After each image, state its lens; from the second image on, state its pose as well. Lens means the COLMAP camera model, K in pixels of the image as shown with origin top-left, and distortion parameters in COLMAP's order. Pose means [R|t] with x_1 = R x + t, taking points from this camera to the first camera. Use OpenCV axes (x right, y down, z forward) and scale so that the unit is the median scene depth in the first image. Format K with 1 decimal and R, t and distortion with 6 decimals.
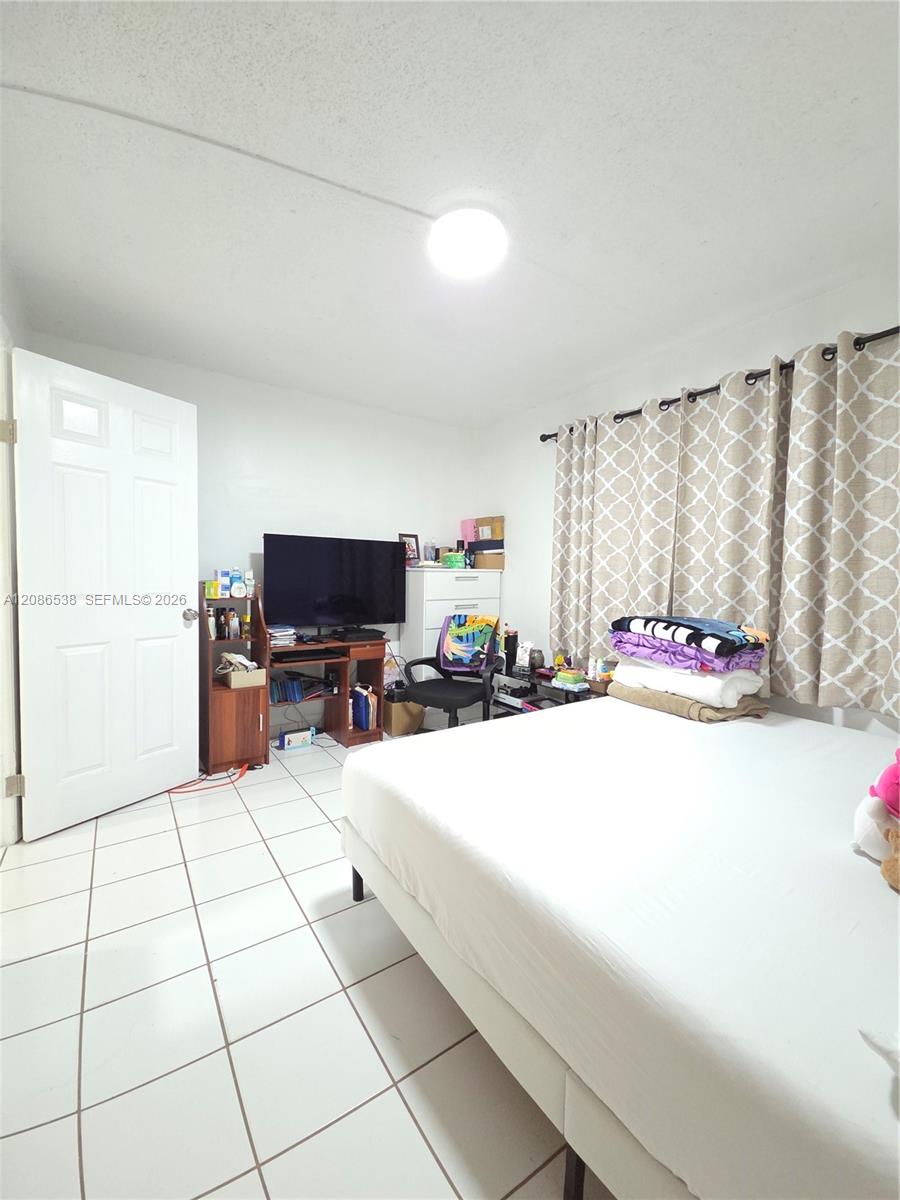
lens RADIAL K [[485.9, 0, 446.8], [0, 485.9, 598.3], [0, 0, 1]] dist [0.014101, -0.009380]
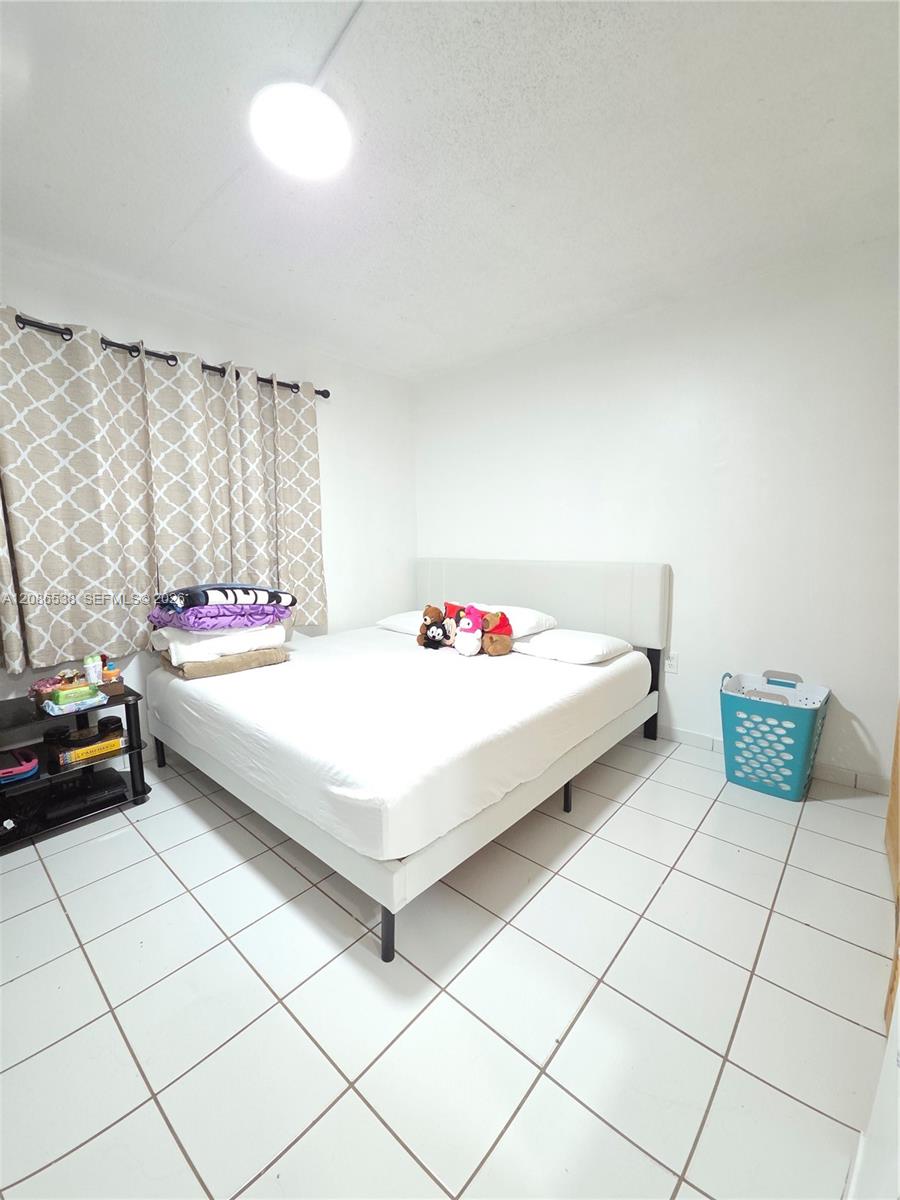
lens RADIAL K [[485.9, 0, 446.8], [0, 485.9, 598.3], [0, 0, 1]] dist [0.014101, -0.009380]
pose [[-0.244194, -0.131755, 0.960734, -0.697720], [0.053703, 0.987369, 0.149057, -0.065538], [-0.968238, 0.087993, -0.234034, 0.807534]]
